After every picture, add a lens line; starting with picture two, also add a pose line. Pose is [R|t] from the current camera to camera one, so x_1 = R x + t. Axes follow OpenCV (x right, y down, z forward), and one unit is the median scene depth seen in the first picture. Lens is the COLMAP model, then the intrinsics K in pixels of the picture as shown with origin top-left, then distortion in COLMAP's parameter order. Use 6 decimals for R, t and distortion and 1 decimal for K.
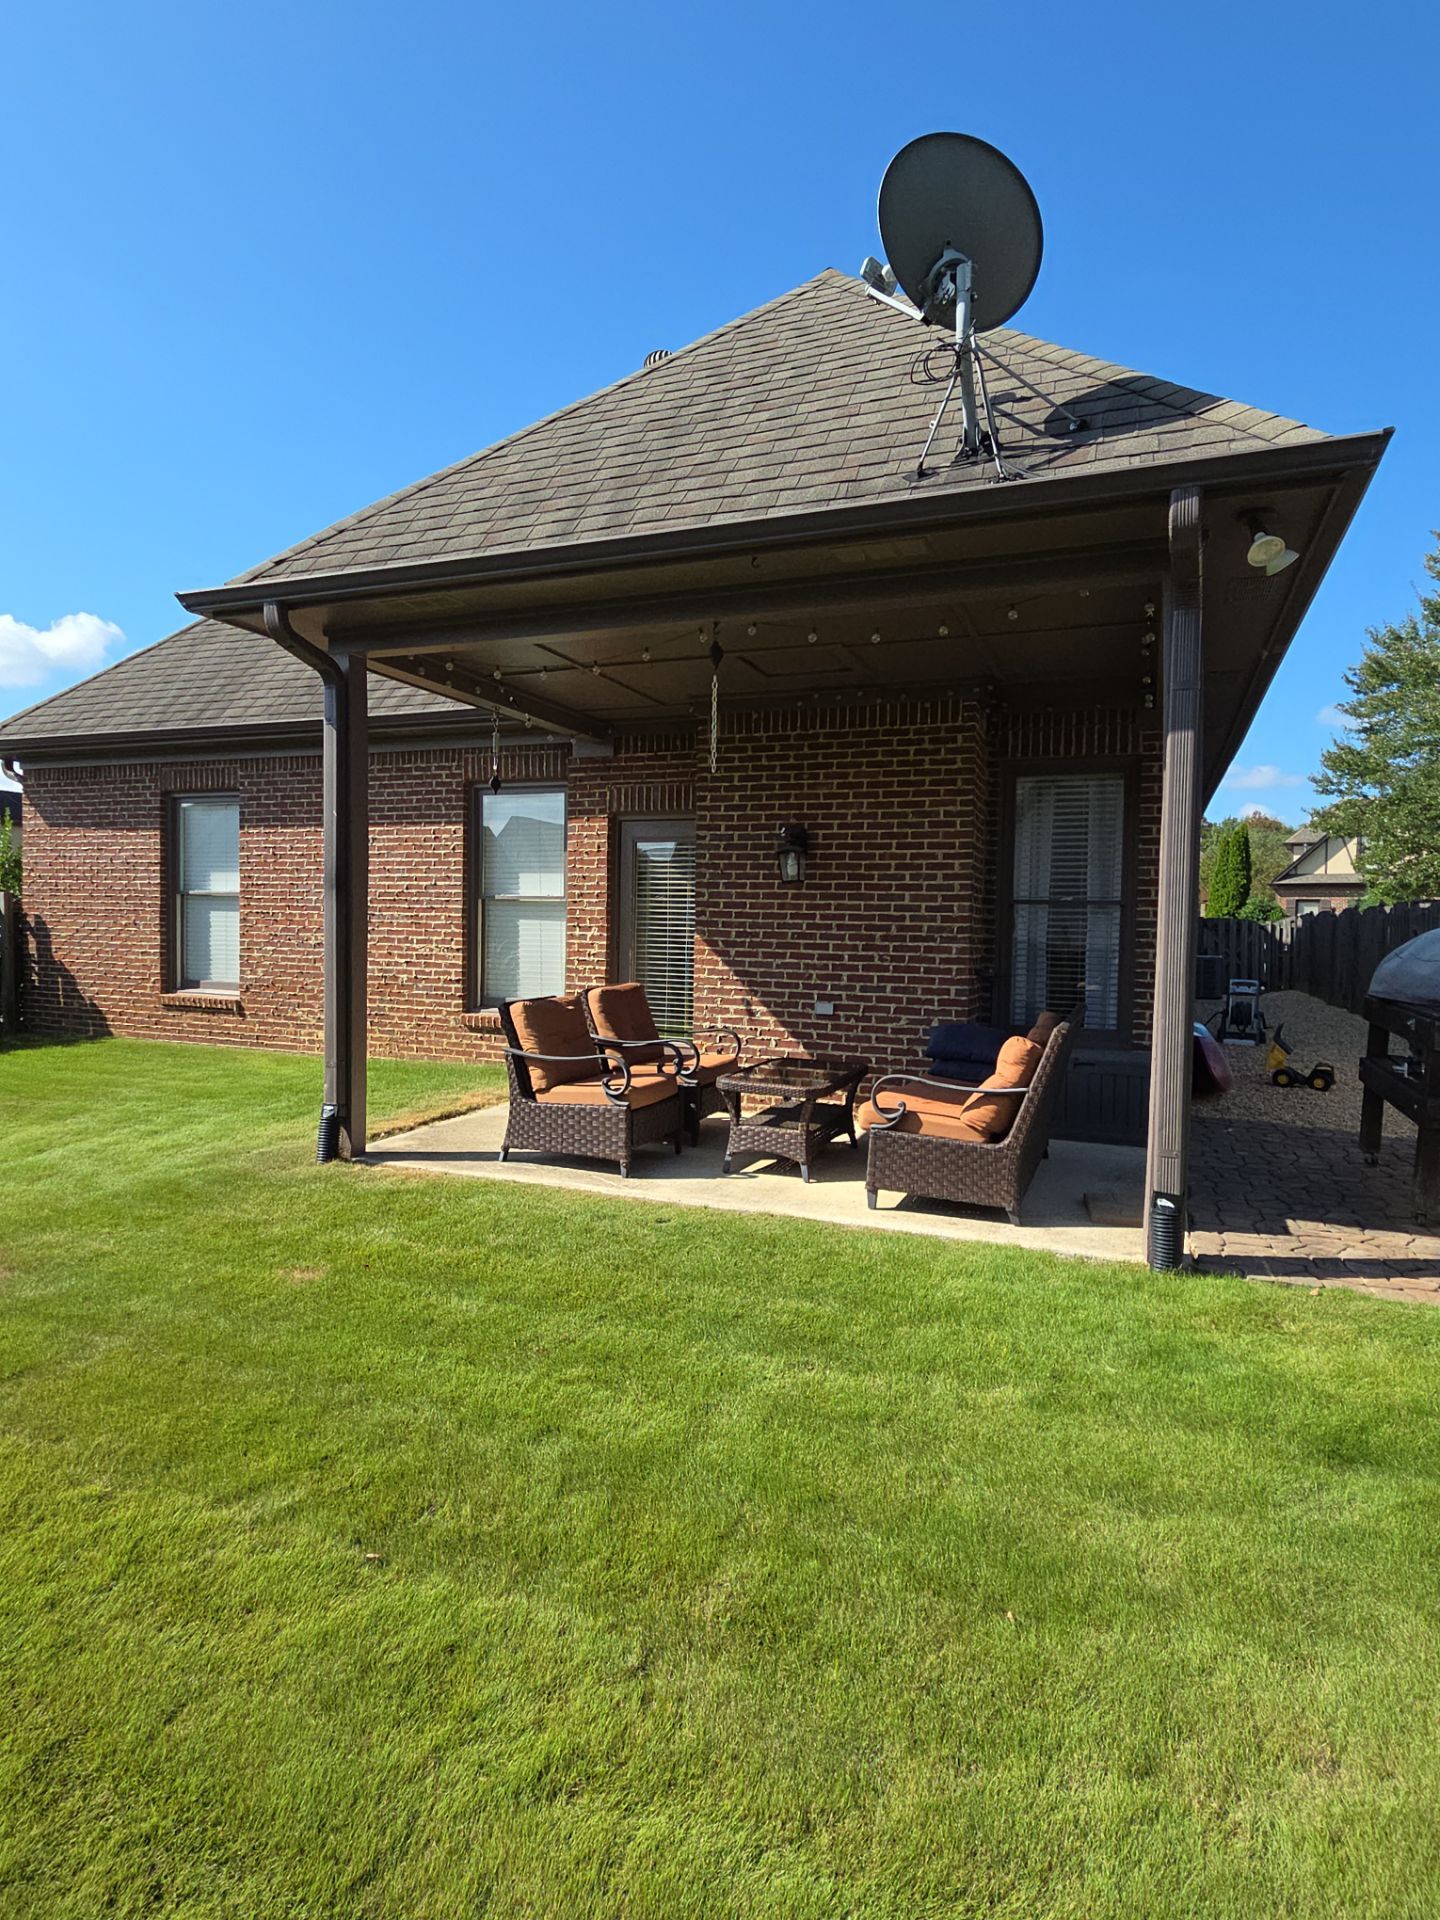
lens RADIAL K [[1094.9, 0, 682.1], [0, 1094.9, 951.1], [0, 0, 1]] dist [0.018346, -0.003191]
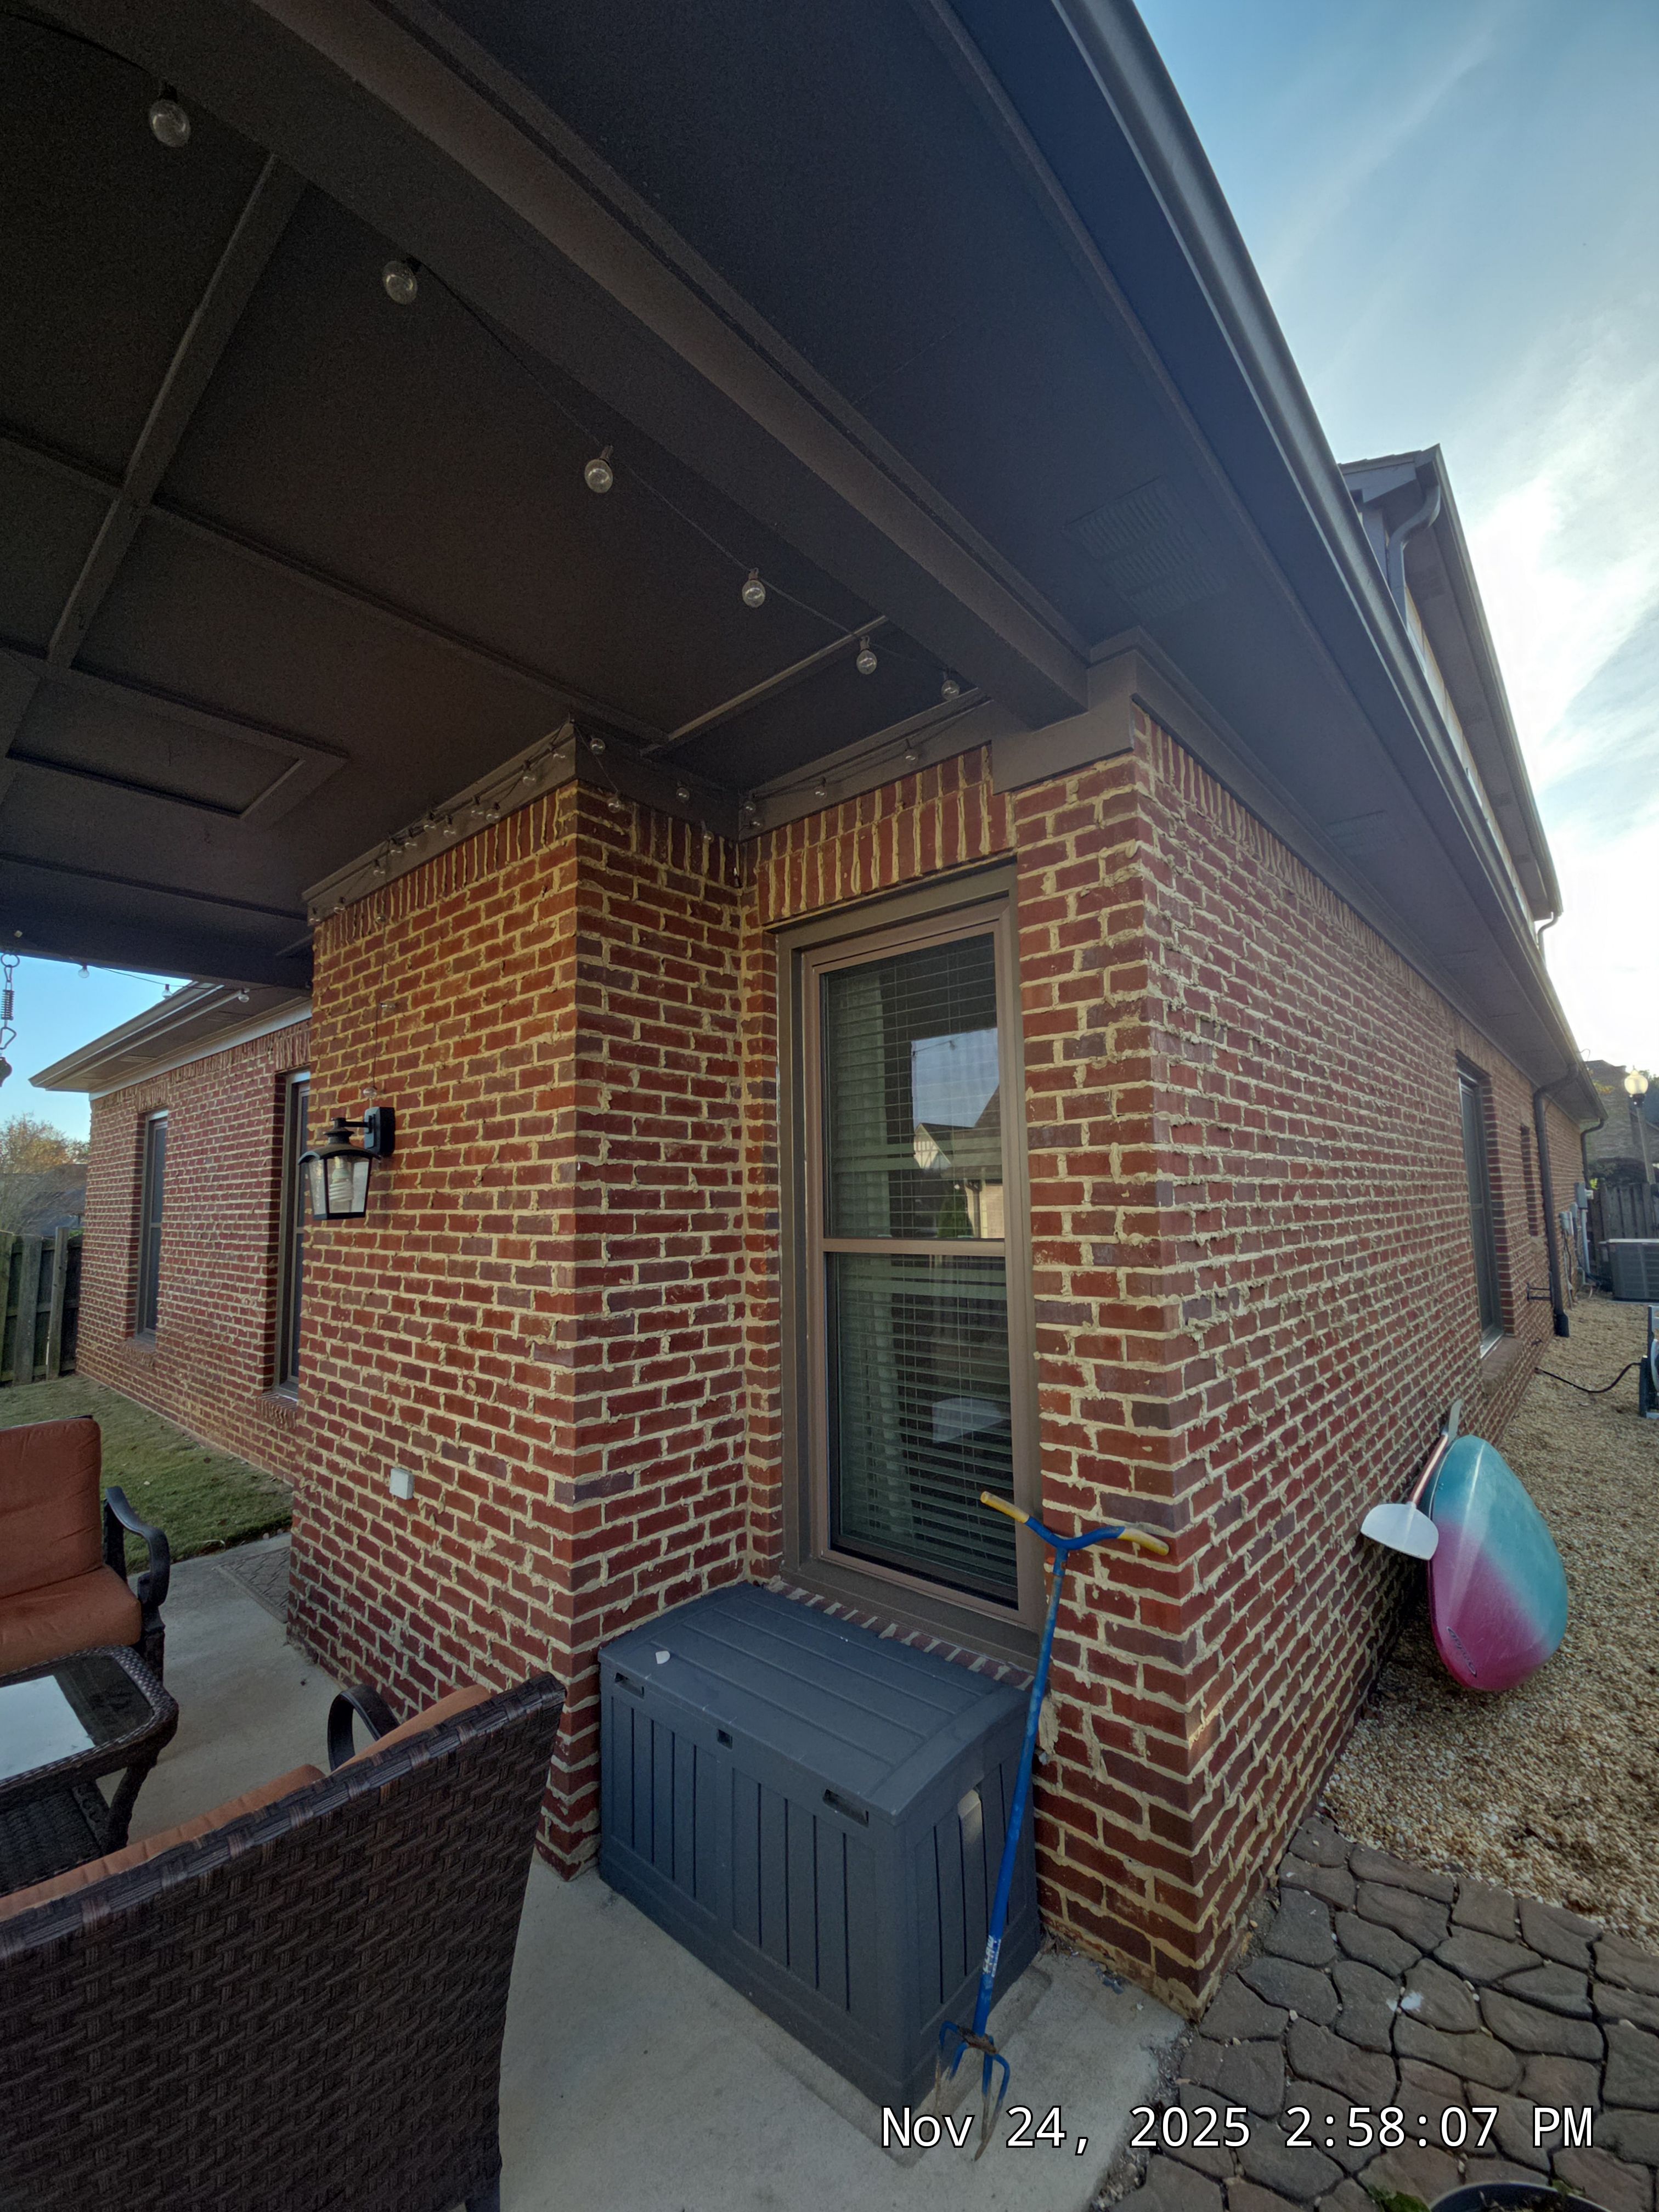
lens RADIAL K [[907.5, 0, 813.8], [0, 907.5, 1102.9], [0, 0, 1]] dist [0.015061, -0.007171]
pose [[0.941799, -0.069168, -0.328985, 0.345819], [0.026617, 0.990875, -0.132133, -0.042034], [0.335122, 0.115686, 0.935045, 0.532897]]
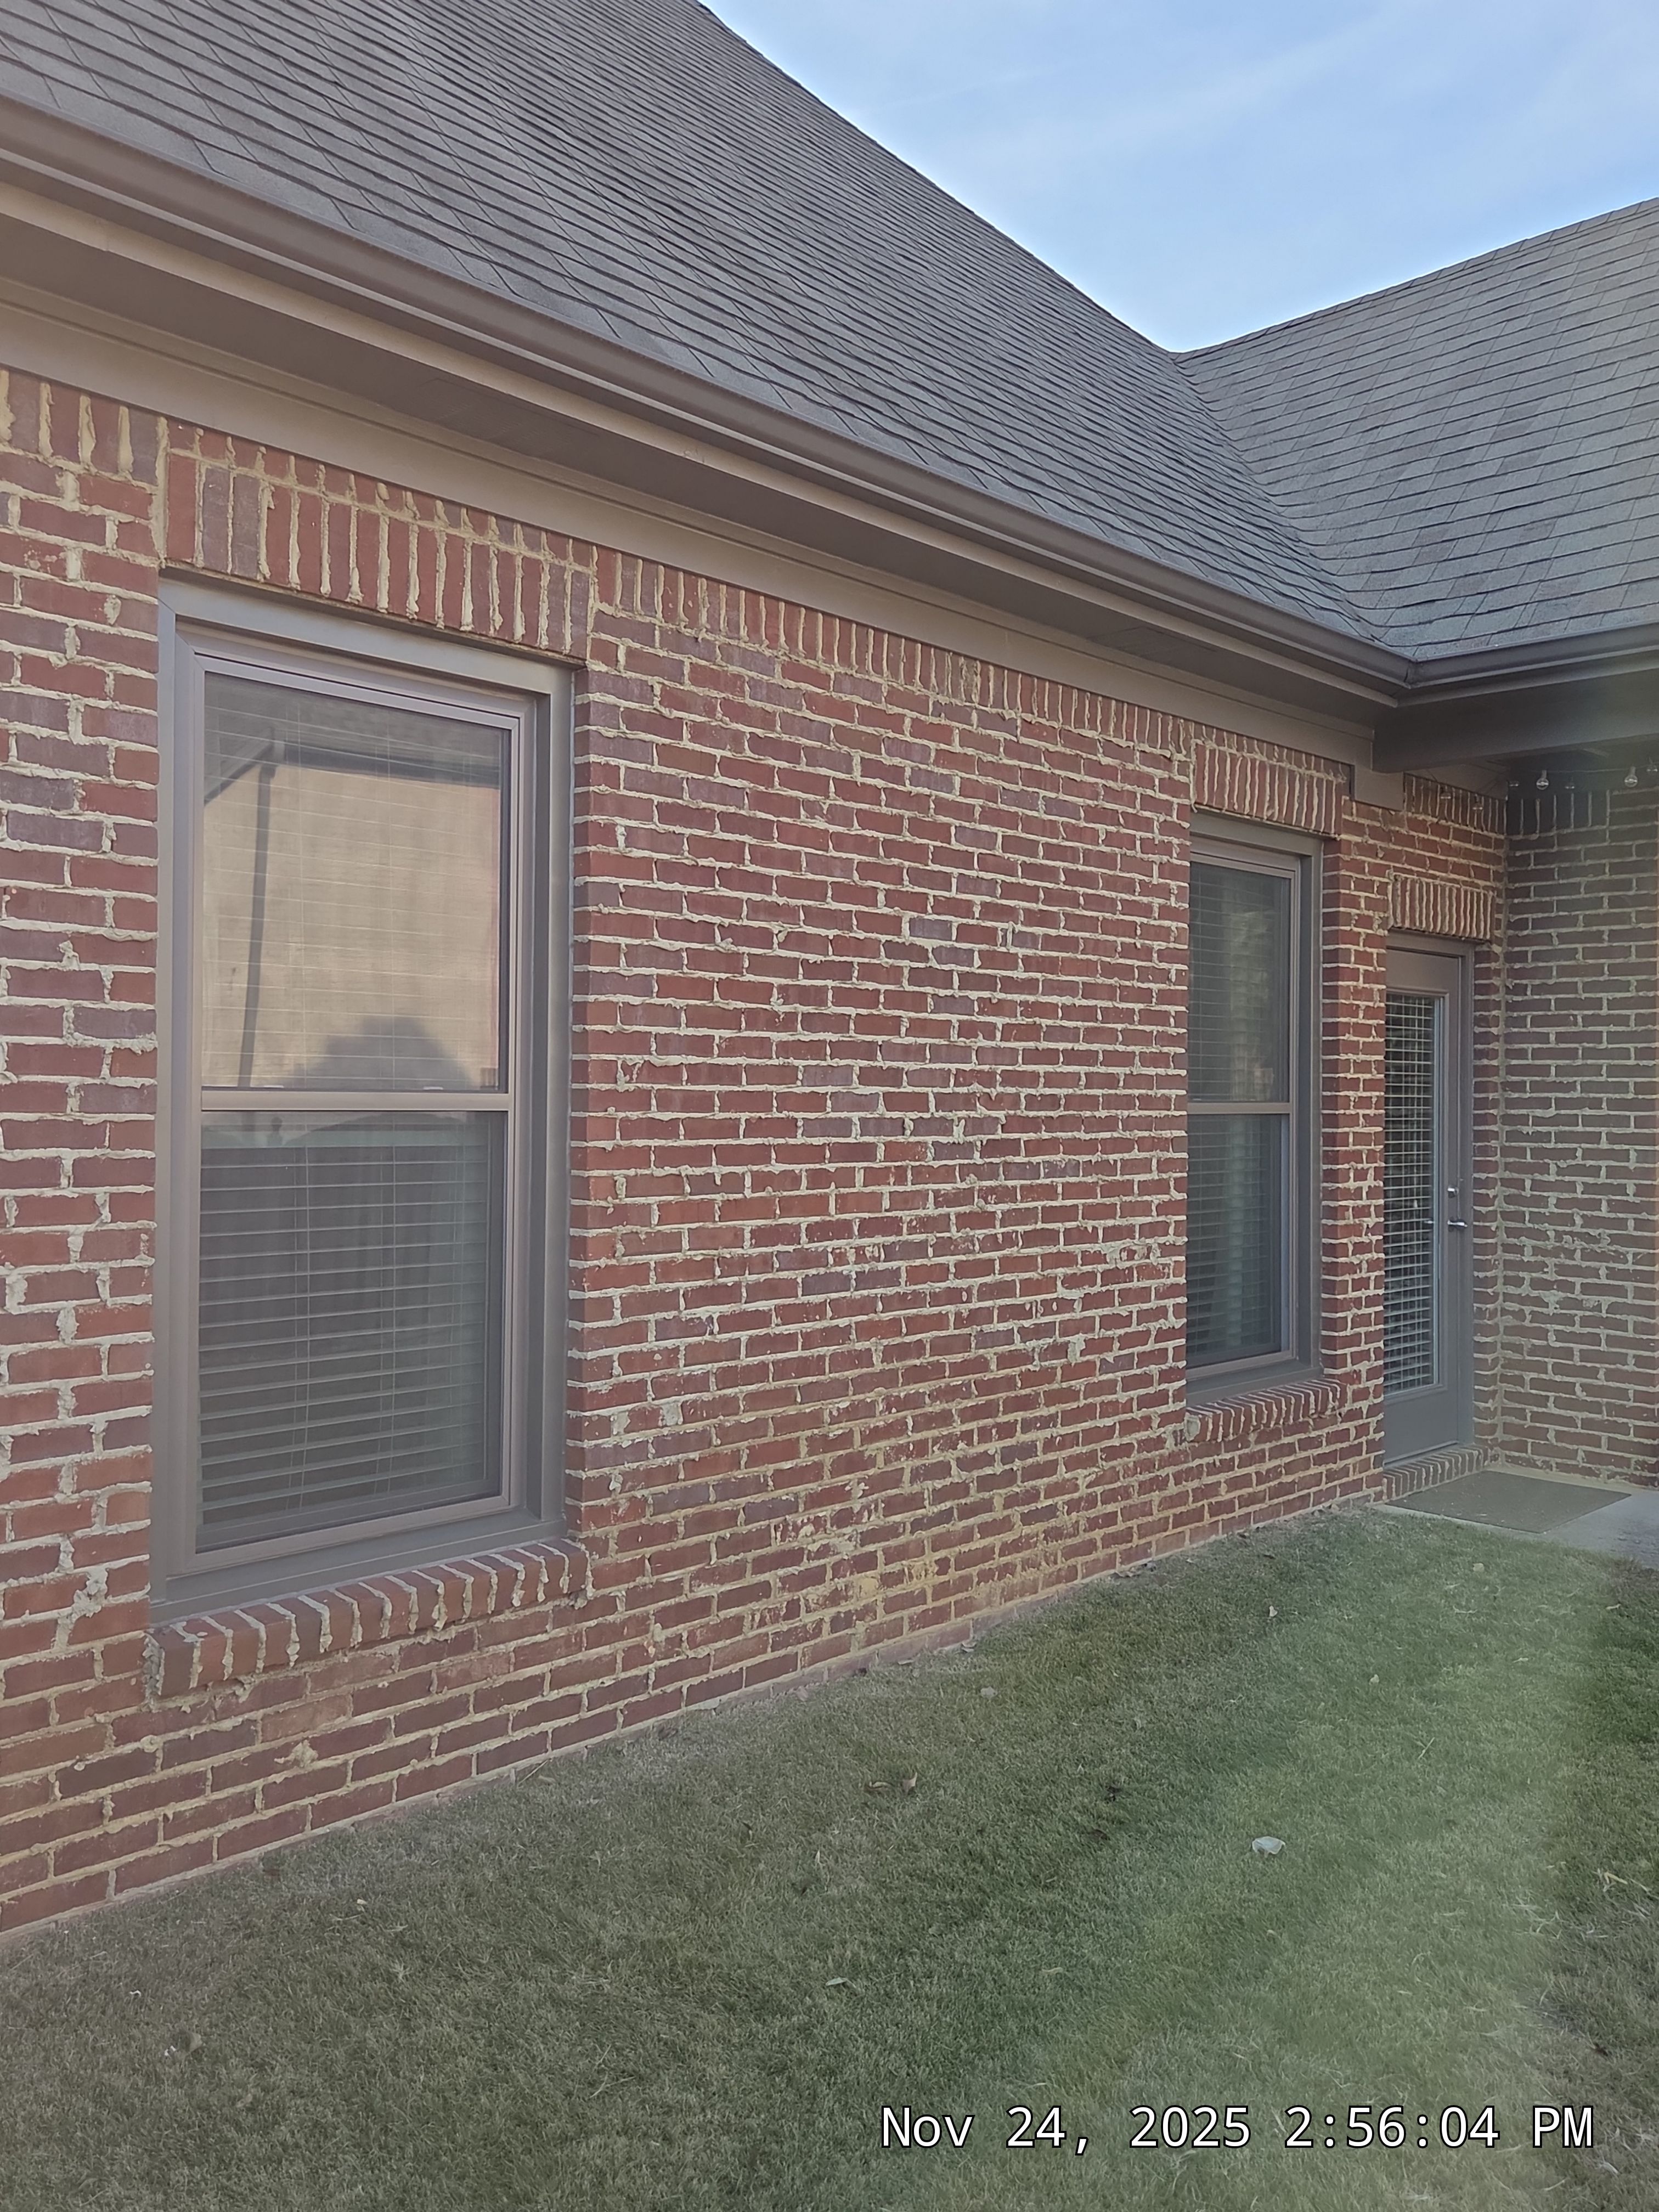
lens RADIAL K [[1828.8, 0, 833.7], [0, 1828.8, 1078.0], [0, 0, 1]] dist [0.125516, -0.178855]
pose [[0.332913, -0.006864, 0.942932, -0.842835], [0.023976, 0.999712, -0.001188, -0.061792], [-0.942653, 0.023004, 0.332982, 0.897659]]
